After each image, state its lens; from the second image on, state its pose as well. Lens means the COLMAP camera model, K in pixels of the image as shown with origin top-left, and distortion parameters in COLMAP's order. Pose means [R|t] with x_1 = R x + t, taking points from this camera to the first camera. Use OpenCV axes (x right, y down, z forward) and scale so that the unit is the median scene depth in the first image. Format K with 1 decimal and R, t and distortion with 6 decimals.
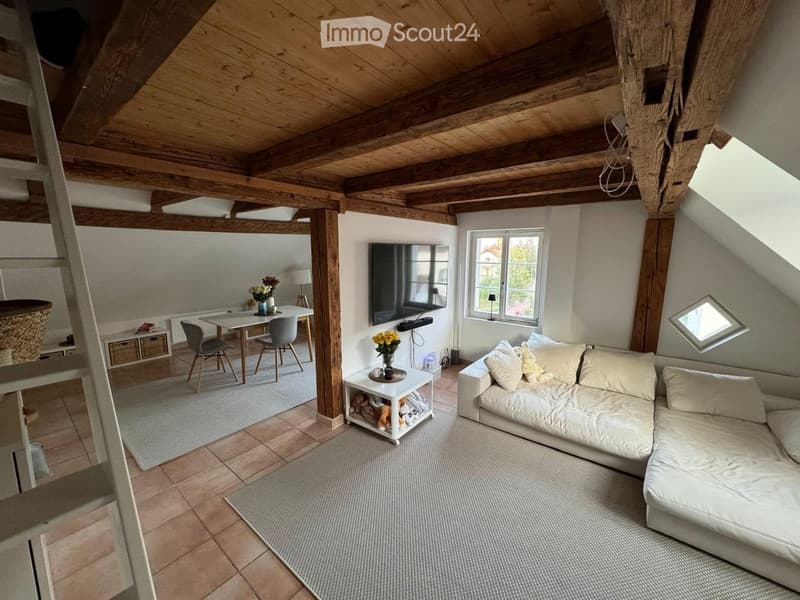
lens RADIAL K [[318.4, 0, 400.0], [0, 318.4, 300.0], [0, 0, 1]] dist [-0.000132, 0.000131]
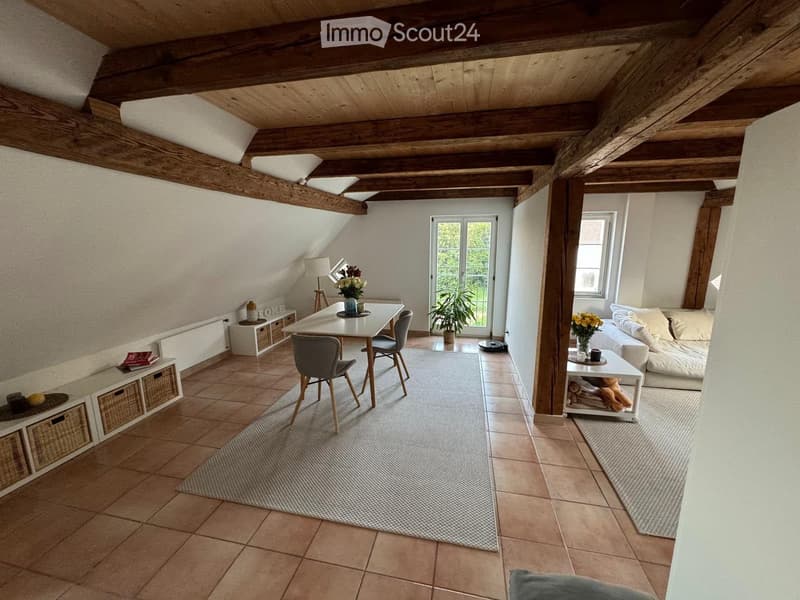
lens RADIAL K [[318.4, 0, 400.0], [0, 318.4, 300.0], [0, 0, 1]] dist [-0.000132, 0.000131]
pose [[0.893367, -0.089690, 0.440285, -0.956869], [0.072842, 0.995823, 0.055057, -0.036262], [-0.443384, -0.017115, 0.896169, 0.381524]]
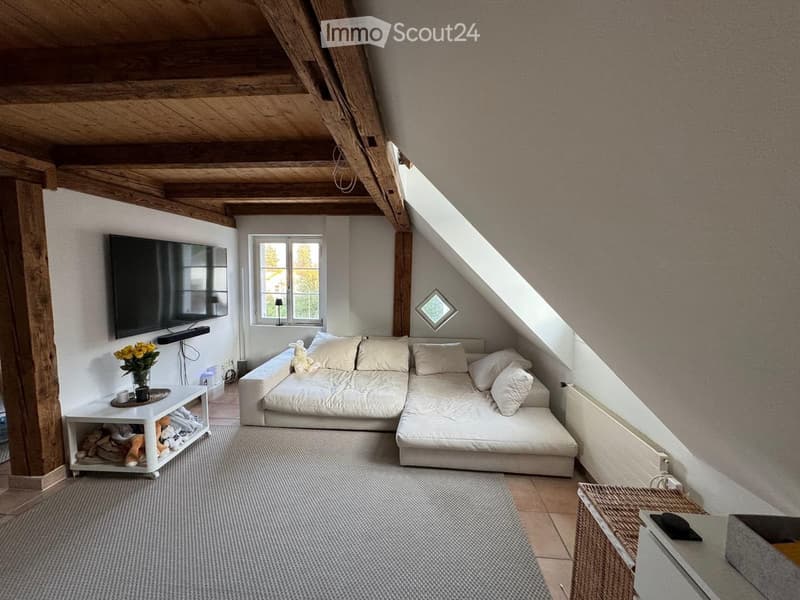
lens RADIAL K [[318.4, 0, 400.0], [0, 318.4, 300.0], [0, 0, 1]] dist [-0.000132, 0.000131]
pose [[0.826993, -0.040266, 0.560768, 0.061354], [0.072780, 0.996707, -0.035763, 0.067538], [-0.557481, 0.070388, 0.827200, -0.050214]]
